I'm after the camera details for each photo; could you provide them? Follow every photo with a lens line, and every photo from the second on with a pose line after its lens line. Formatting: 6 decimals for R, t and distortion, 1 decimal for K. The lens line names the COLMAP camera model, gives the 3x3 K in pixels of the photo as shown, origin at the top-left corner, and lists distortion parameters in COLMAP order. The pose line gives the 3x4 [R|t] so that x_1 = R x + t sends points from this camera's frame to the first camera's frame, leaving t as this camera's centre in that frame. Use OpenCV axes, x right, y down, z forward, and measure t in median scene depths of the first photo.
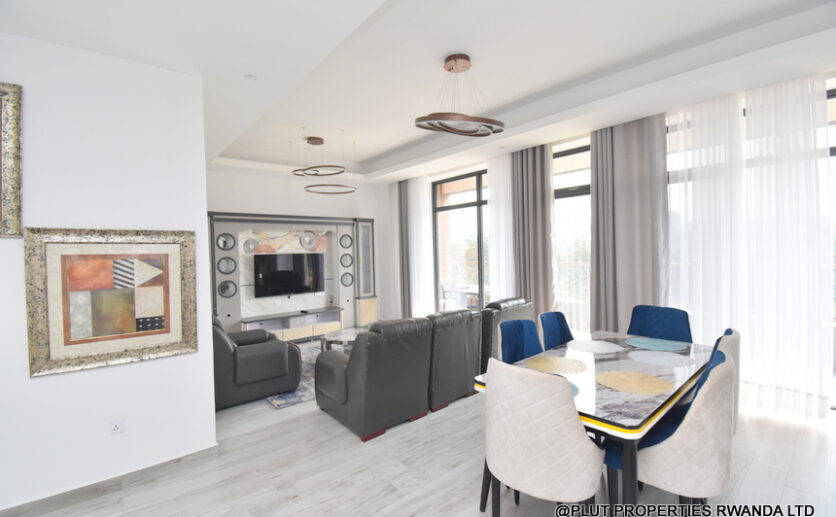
lens RADIAL K [[360.5, 0, 418.0], [0, 360.5, 258.5], [0, 0, 1]] dist [-0.000781, -0.023440]
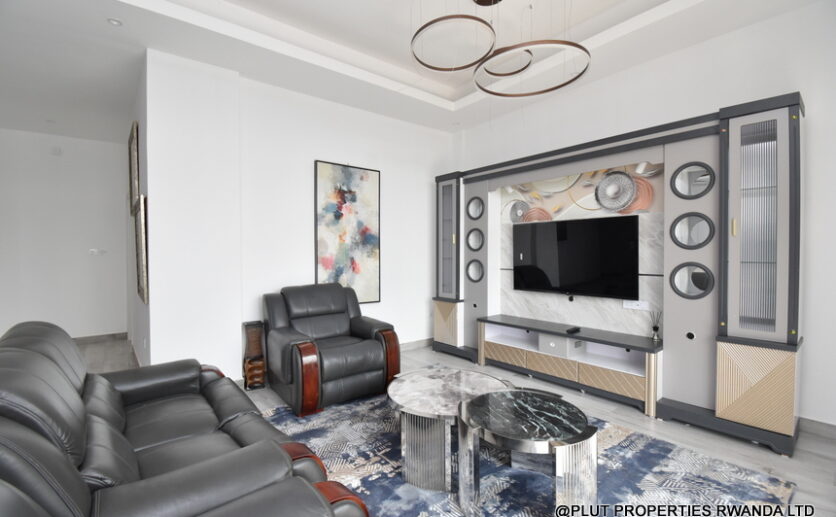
lens RADIAL K [[360.5, 0, 418.0], [0, 360.5, 258.5], [0, 0, 1]] dist [-0.000781, -0.023440]
pose [[-0.004590, 0.043343, -0.999050, 0.192347], [-0.011837, 0.998988, 0.043395, 0.023074], [0.999919, 0.012025, -0.004072, 0.744572]]
